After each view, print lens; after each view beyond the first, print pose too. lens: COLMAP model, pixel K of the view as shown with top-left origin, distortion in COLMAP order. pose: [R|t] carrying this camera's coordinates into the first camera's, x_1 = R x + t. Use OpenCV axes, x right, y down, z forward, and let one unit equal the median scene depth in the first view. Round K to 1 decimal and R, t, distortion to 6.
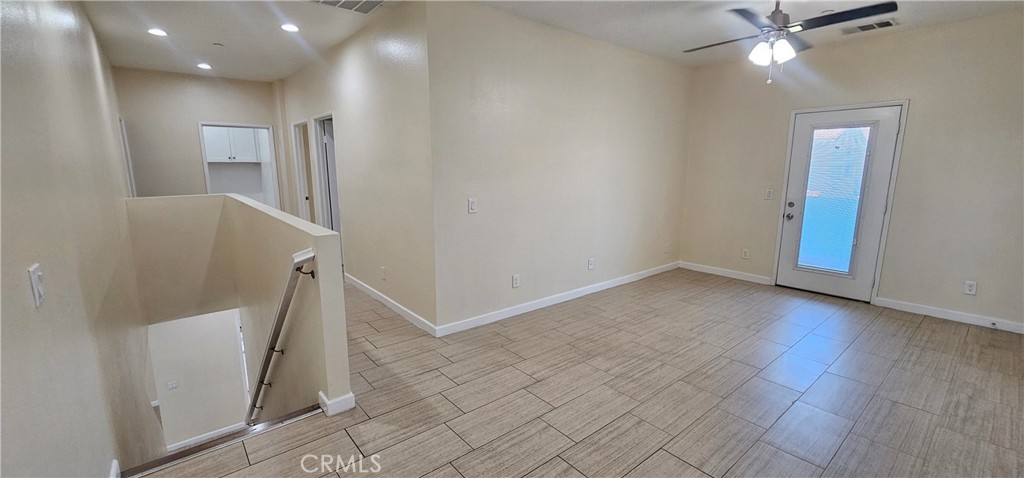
lens RADIAL K [[420.9, 0, 512.2], [0, 420.9, 242.0], [0, 0, 1]] dist [-0.001700, -0.000179]
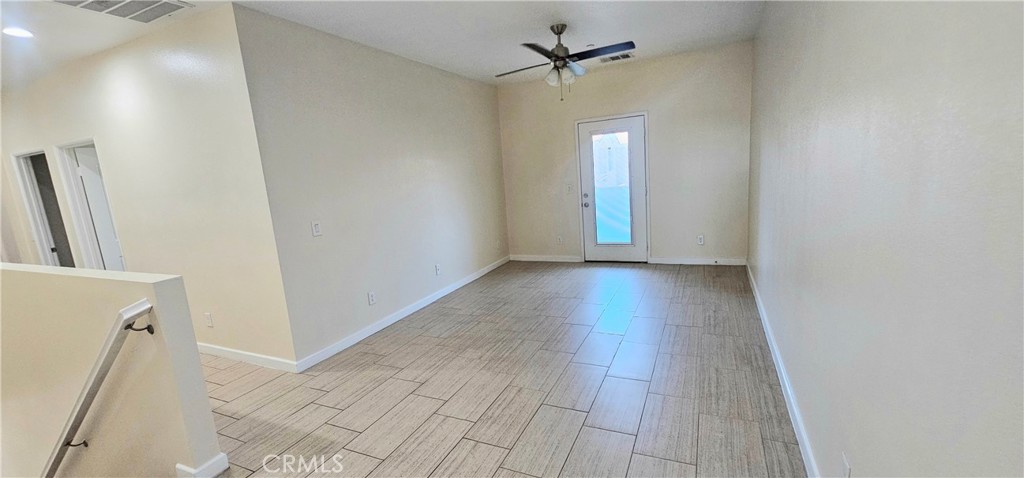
lens RADIAL K [[420.9, 0, 511.3], [0, 420.9, 241.0], [0, 0, 1]] dist [-0.001700, -0.000179]
pose [[0.900436, -0.142208, 0.411086, -0.099377], [0.153622, 0.988115, 0.005330, 0.005795], [-0.406958, 0.058353, 0.911581, -0.057757]]
